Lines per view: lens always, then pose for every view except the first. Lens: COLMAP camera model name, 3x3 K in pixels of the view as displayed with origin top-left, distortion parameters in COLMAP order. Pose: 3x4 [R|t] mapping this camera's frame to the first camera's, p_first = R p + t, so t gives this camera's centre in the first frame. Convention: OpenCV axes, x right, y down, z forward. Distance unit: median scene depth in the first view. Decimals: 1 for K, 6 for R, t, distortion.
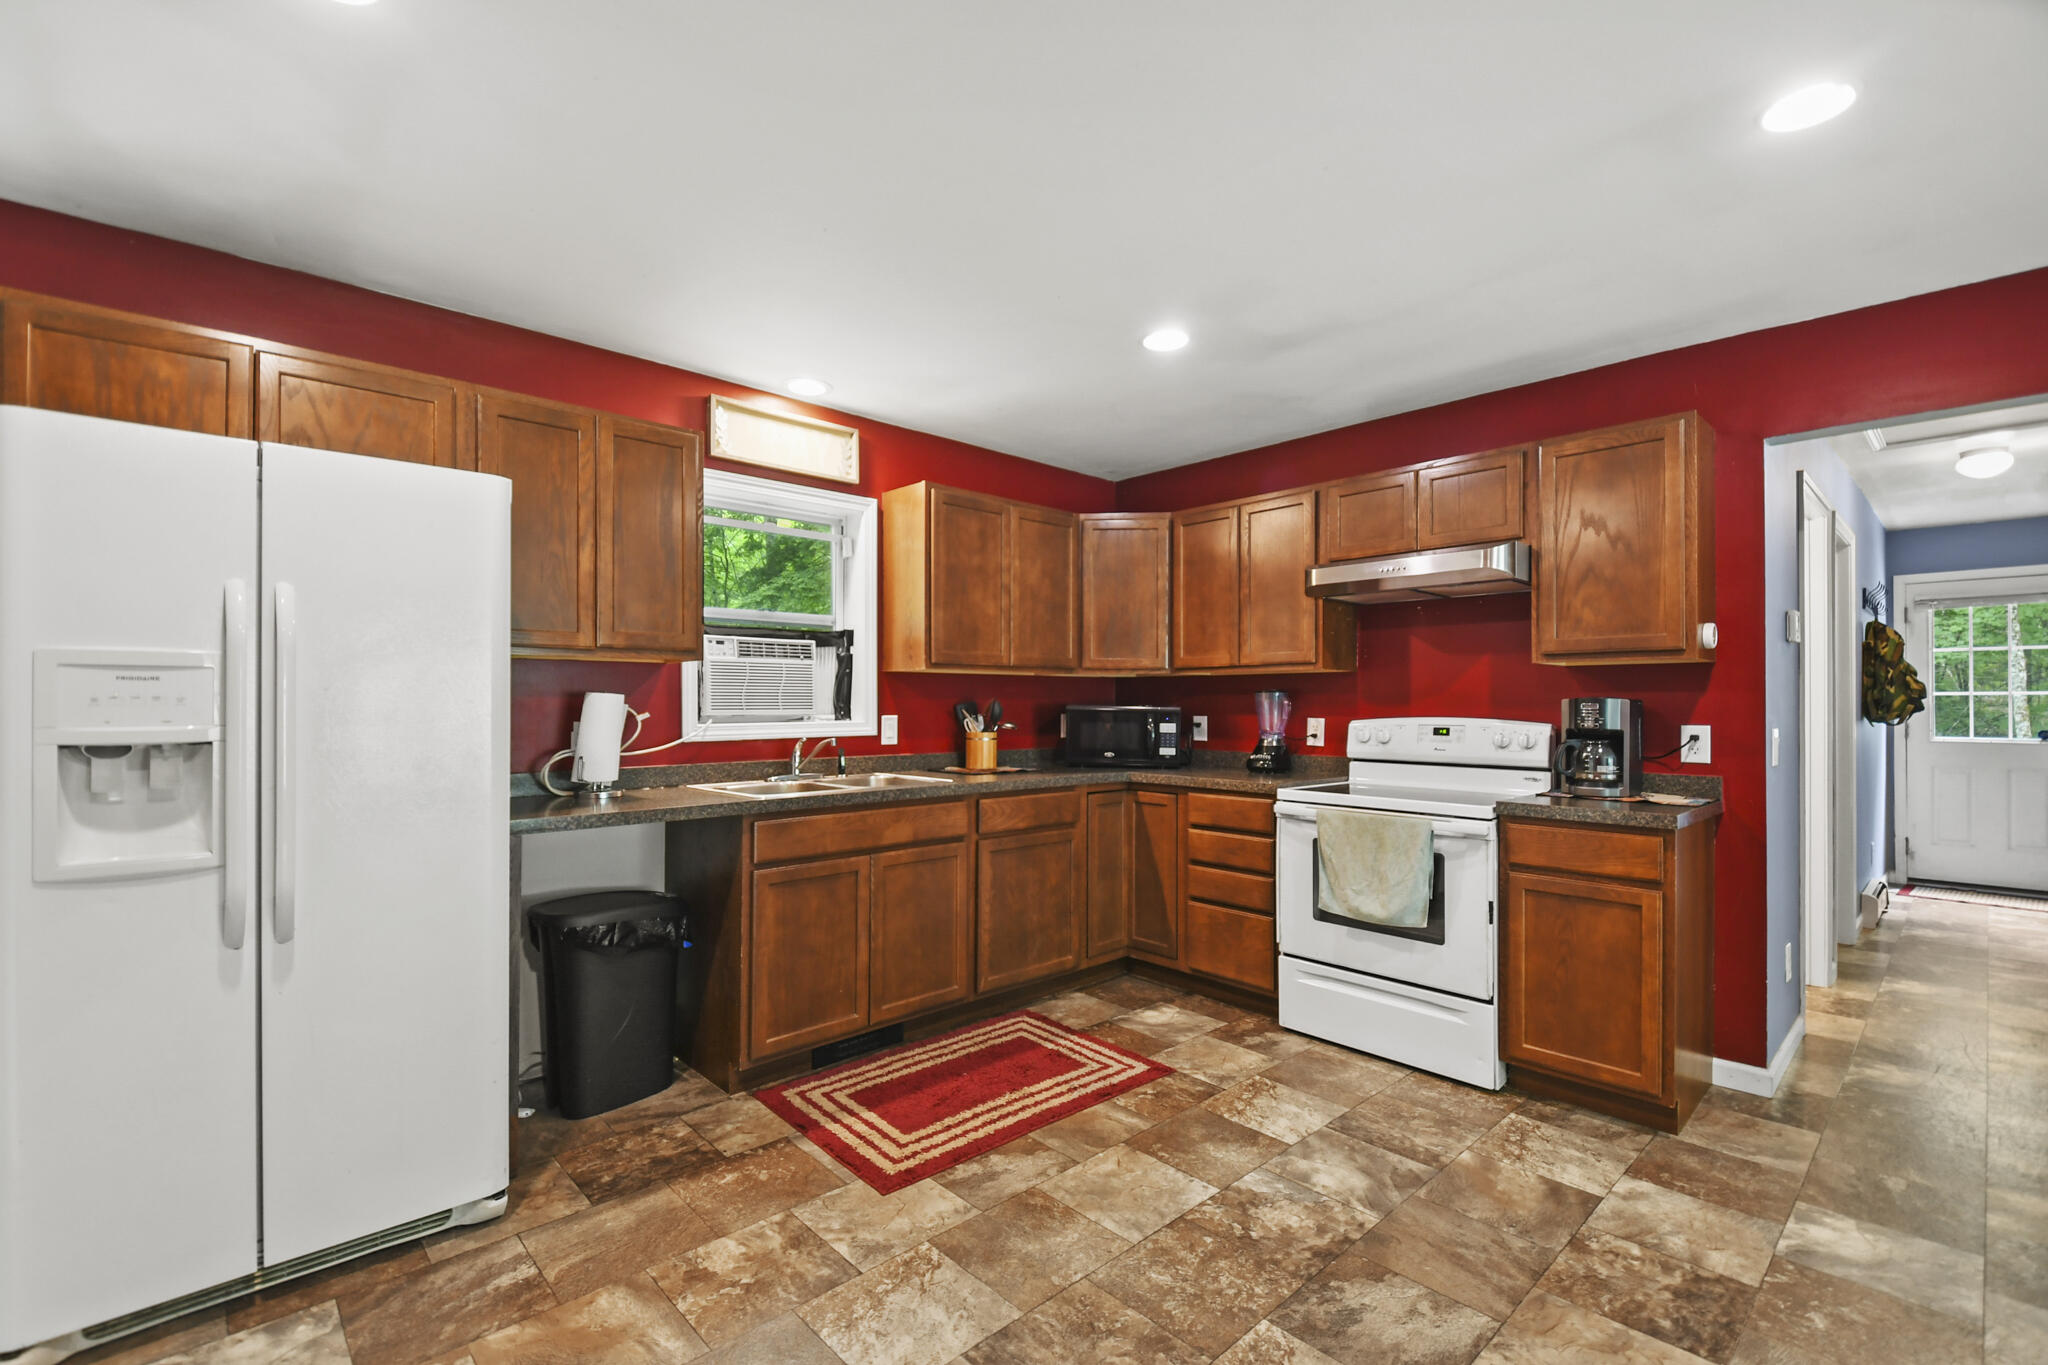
lens RADIAL K [[896.8, 0, 1013.8], [0, 896.8, 693.9], [0, 0, 1]] dist [0.019223, -0.015413]
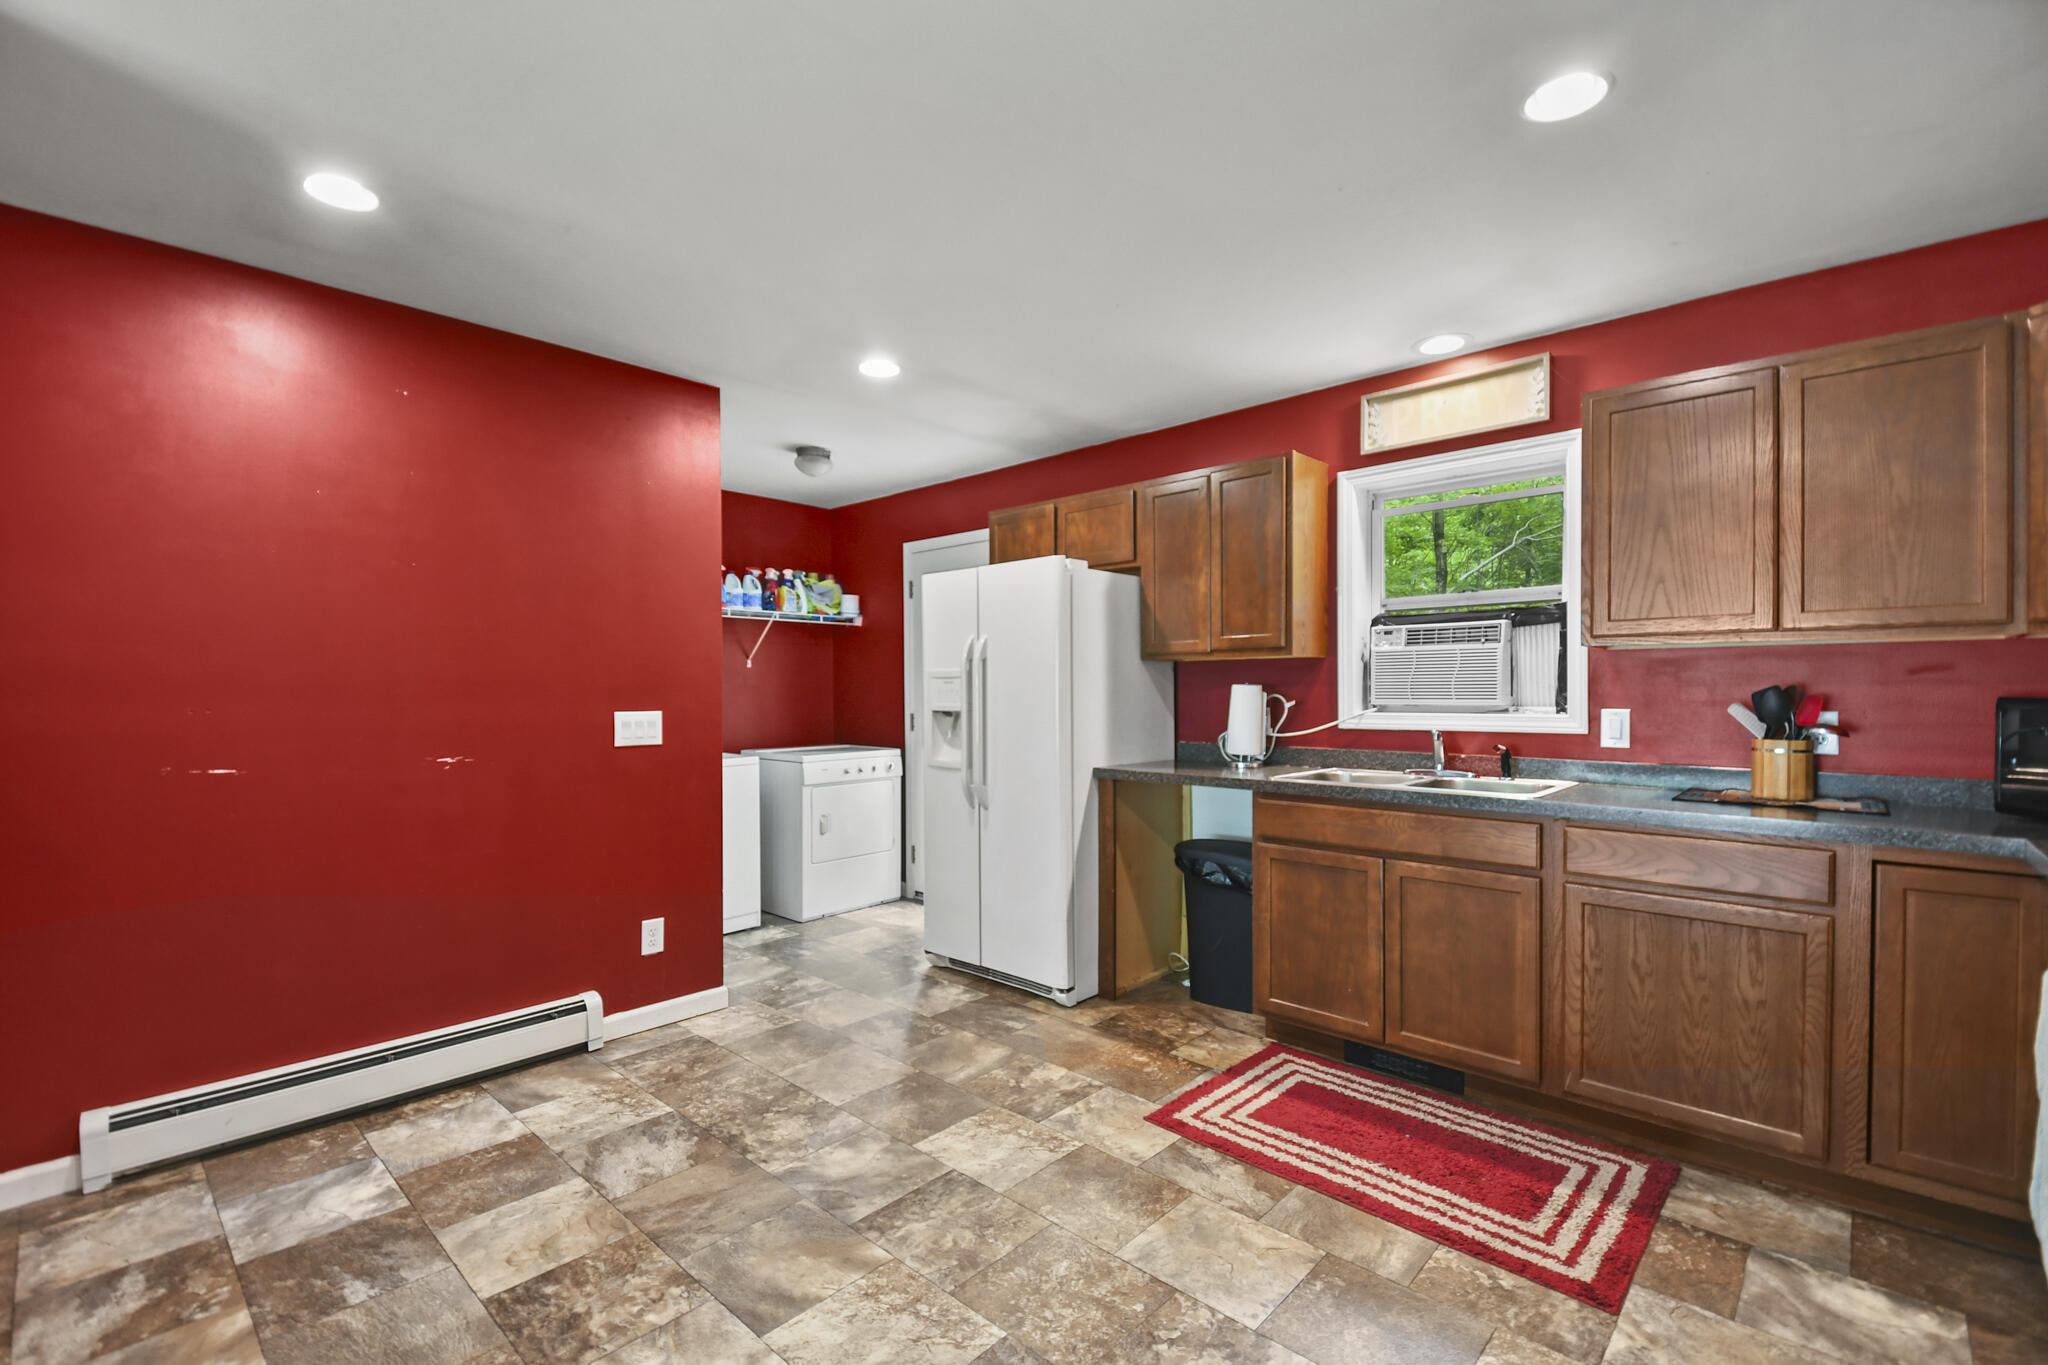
lens RADIAL K [[896.8, 0, 1013.8], [0, 896.8, 693.9], [0, 0, 1]] dist [0.019223, -0.015413]
pose [[0.062616, 0.002868, -0.998034, 0.789770], [0.011133, 0.999932, 0.003571, 0.004028], [0.997976, -0.011334, 0.062580, 0.608383]]
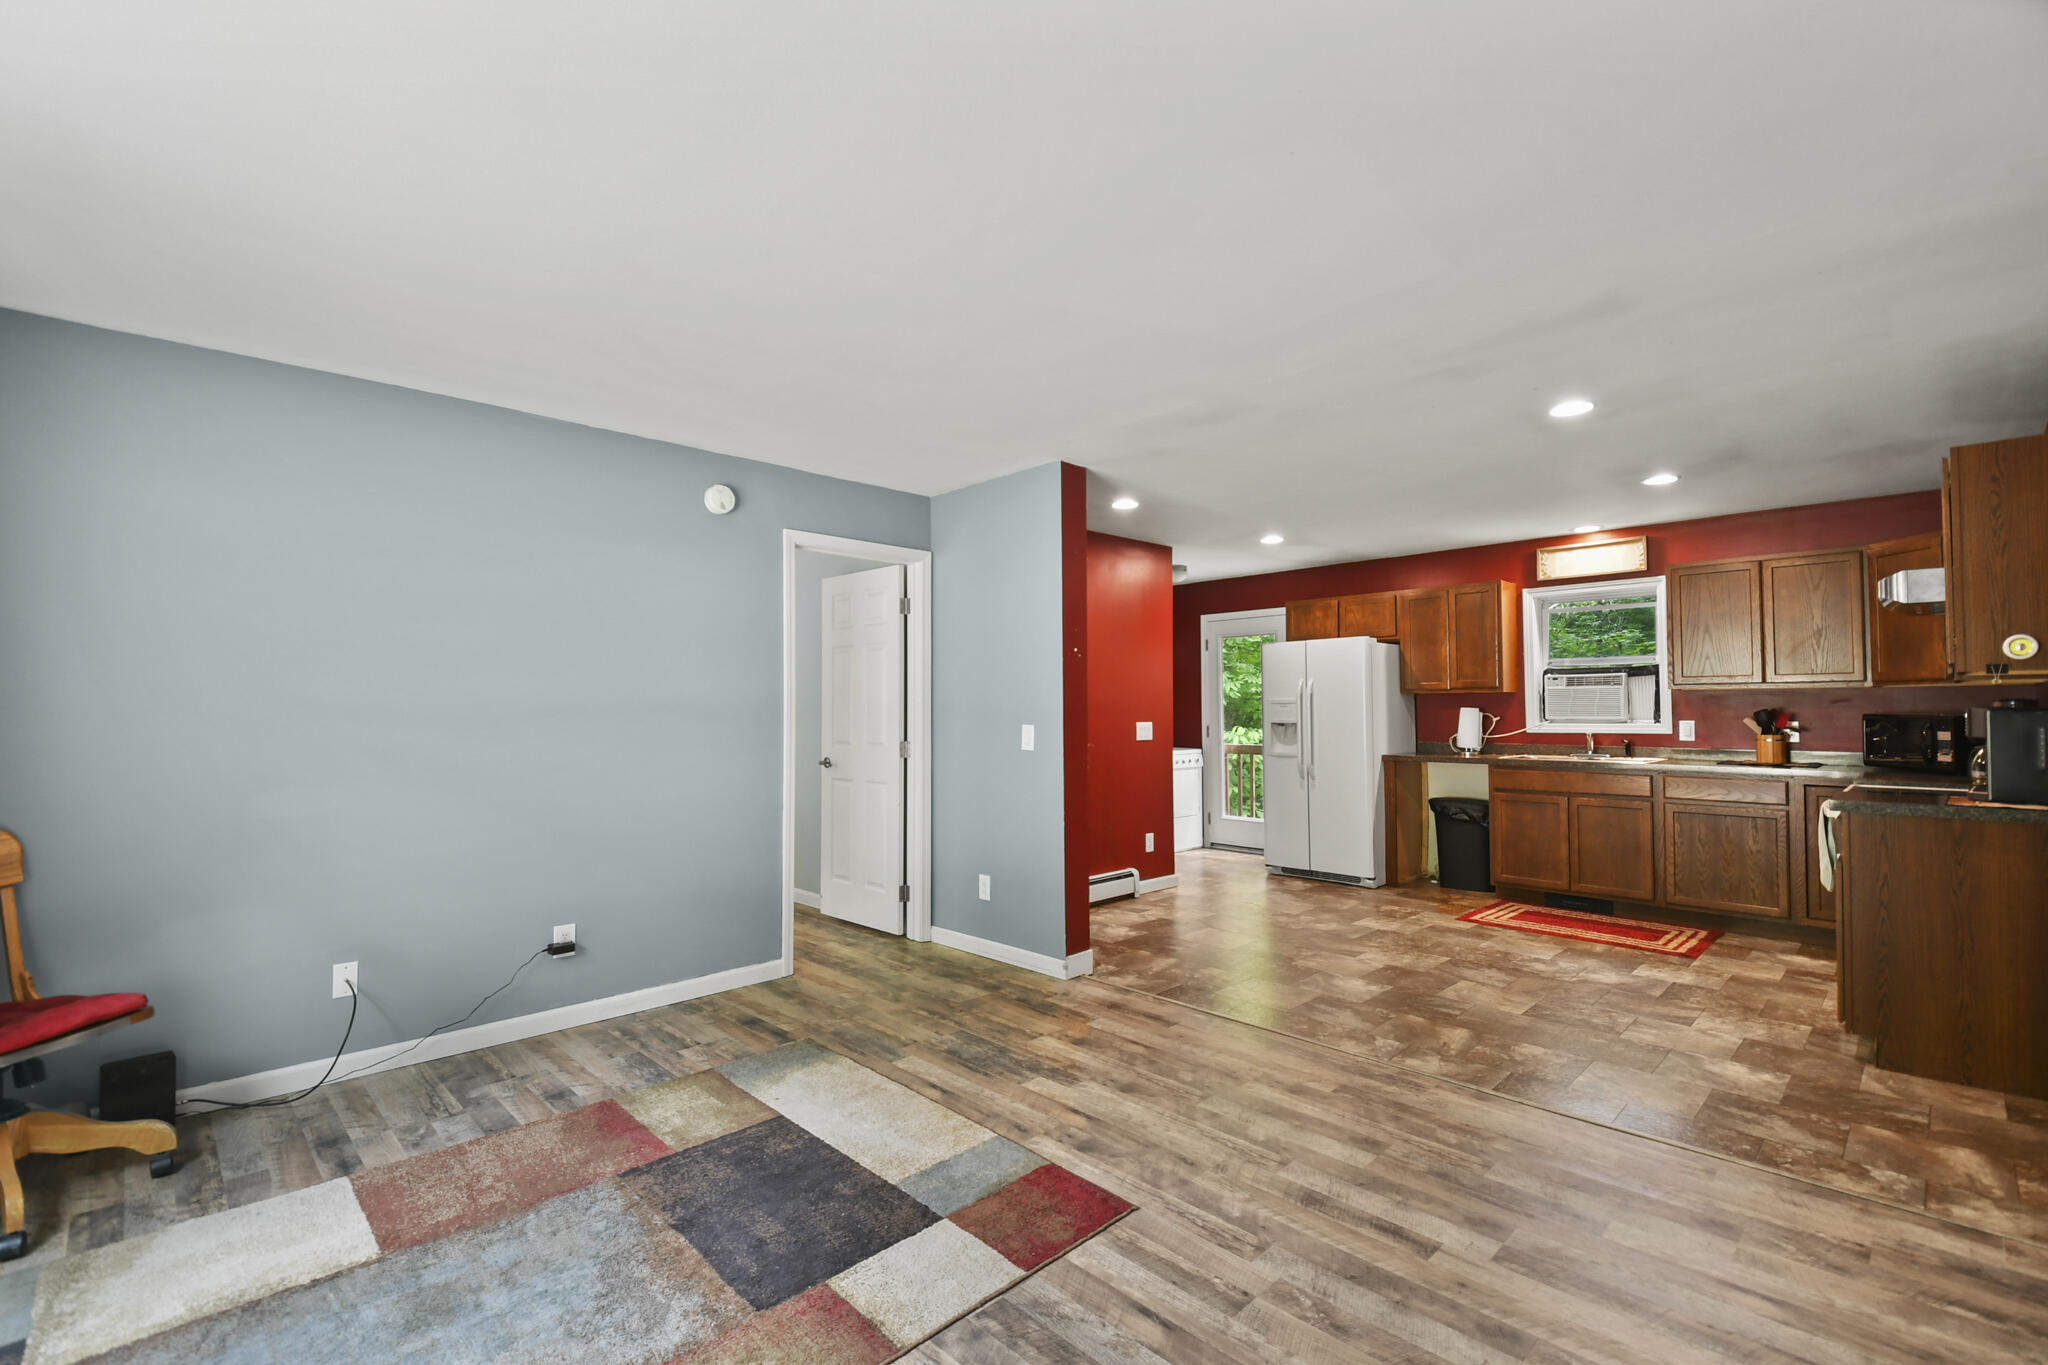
lens RADIAL K [[896.8, 0, 1013.8], [0, 896.8, 693.9], [0, 0, 1]] dist [0.019223, -0.015413]
pose [[0.018390, -0.021833, -0.999592, 1.766335], [0.010484, 0.999711, -0.021643, 0.000819], [0.999776, -0.010081, 0.018614, -0.160830]]
